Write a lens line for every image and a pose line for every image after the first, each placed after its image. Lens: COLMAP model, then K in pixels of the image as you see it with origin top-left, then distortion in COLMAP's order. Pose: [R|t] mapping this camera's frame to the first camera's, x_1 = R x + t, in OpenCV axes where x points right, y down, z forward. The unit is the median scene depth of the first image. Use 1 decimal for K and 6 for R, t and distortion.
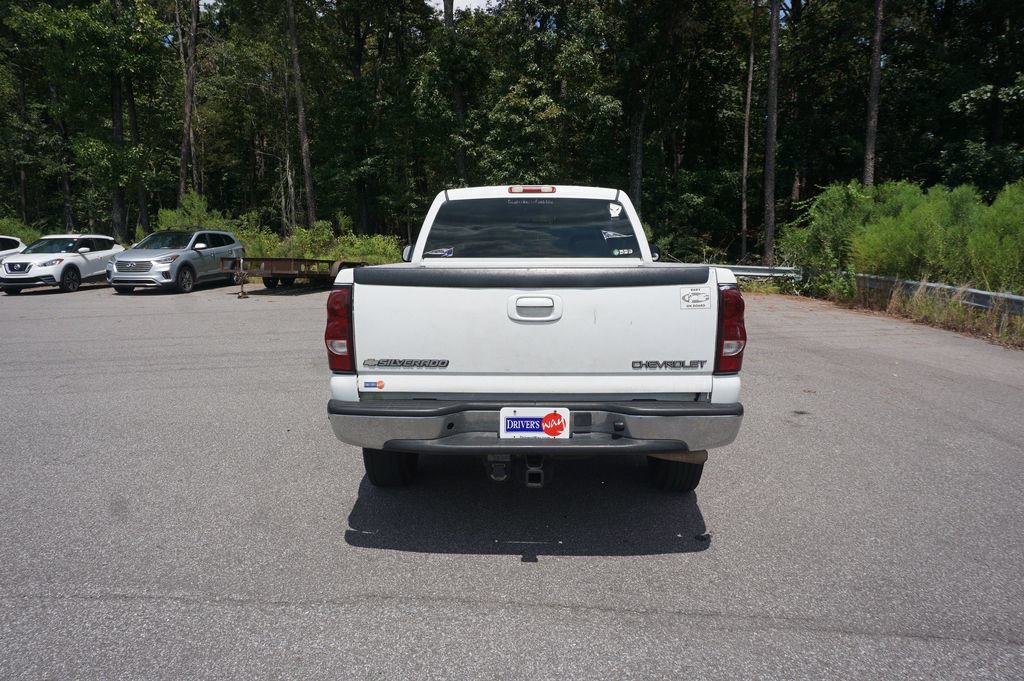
lens RADIAL K [[681.7, 0, 514.3], [0, 681.7, 335.3], [0, 0, 1]] dist [-0.035205, 0.022058]
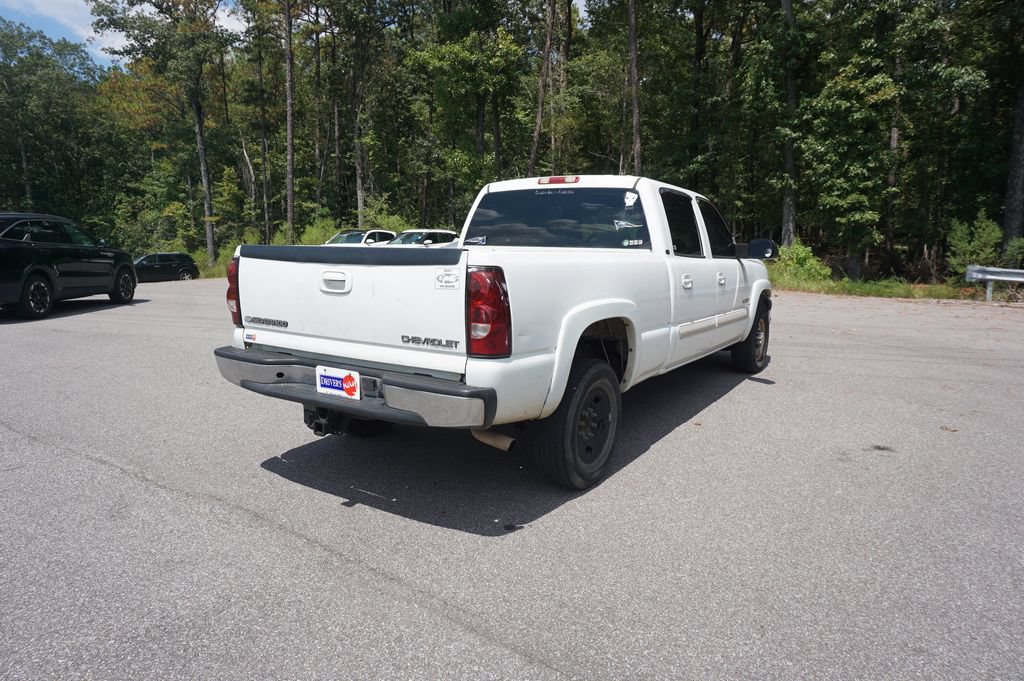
lens RADIAL K [[681.7, 0, 512.9], [0, 681.7, 336.9], [0, 0, 1]] dist [-0.035205, 0.022058]
pose [[0.853246, 0.086309, -0.514317, 0.513951], [-0.085158, 0.996032, 0.025871, -0.001301], [0.514509, 0.021724, 0.857210, 0.100136]]
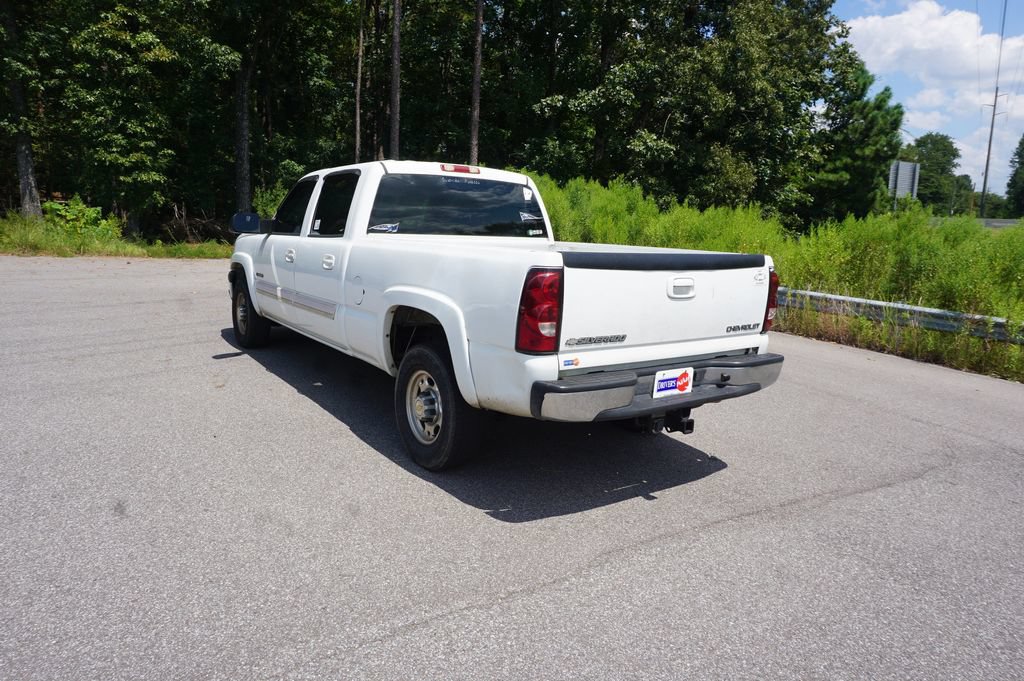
lens RADIAL K [[681.7, 0, 512.9], [0, 681.7, 336.6], [0, 0, 1]] dist [-0.035205, 0.022058]
pose [[0.799684, -0.064099, 0.596990, -0.543529], [0.034336, 0.997540, 0.061112, -0.021289], [-0.599439, -0.028372, 0.799918, 0.123506]]
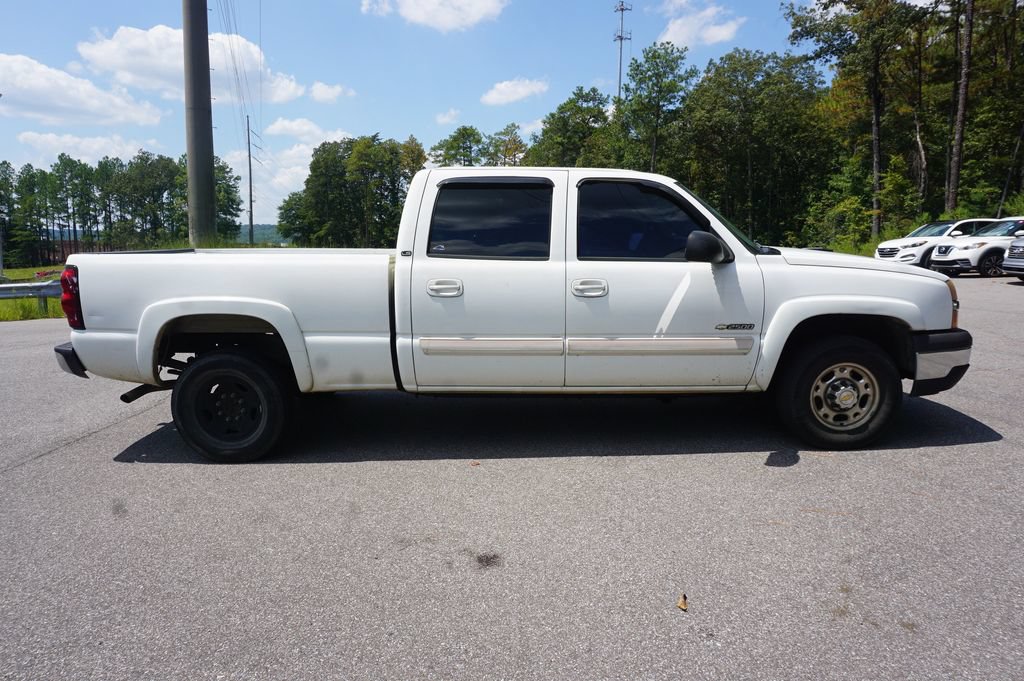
lens RADIAL K [[681.7, 0, 495.1], [0, 681.7, 317.2], [0, 0, 1]] dist [-0.035205, 0.022058]
pose [[-0.011074, 0.120604, -0.992639, 1.036165], [-0.119077, 0.985477, 0.121063, -0.146904], [0.992823, 0.119541, 0.003448, 1.122135]]
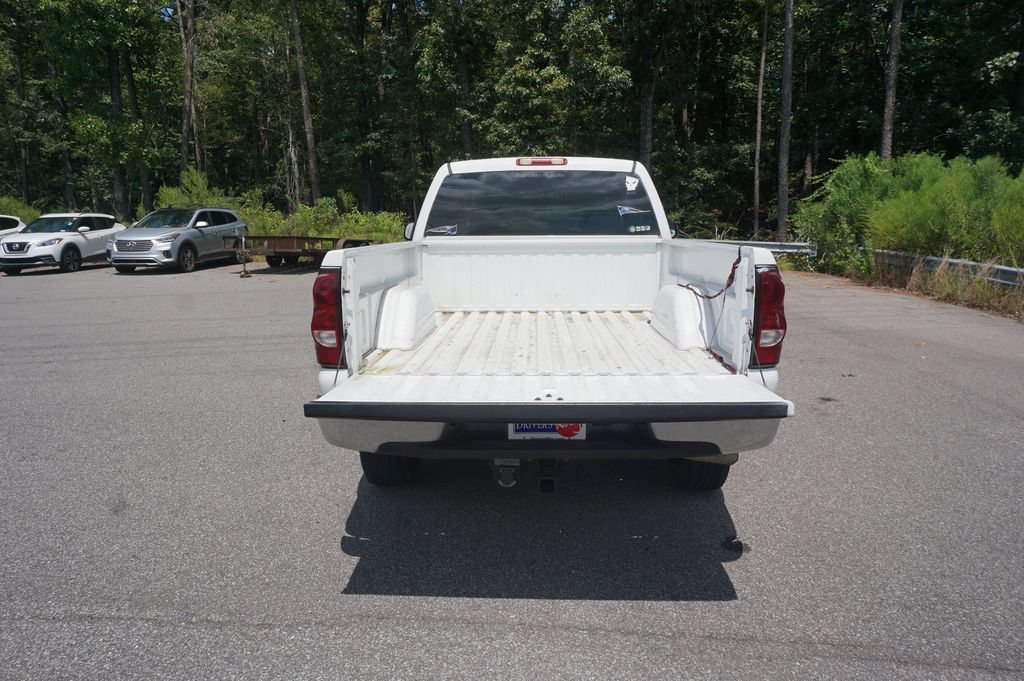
lens RADIAL K [[681.7, 0, 514.6], [0, 681.7, 337.8], [0, 0, 1]] dist [-0.035205, 0.022058]
pose [[0.999941, -0.003386, -0.010356, -0.001503], [0.003774, 0.999285, 0.037617, -0.009446], [0.010221, -0.037654, 0.999239, 0.067113]]
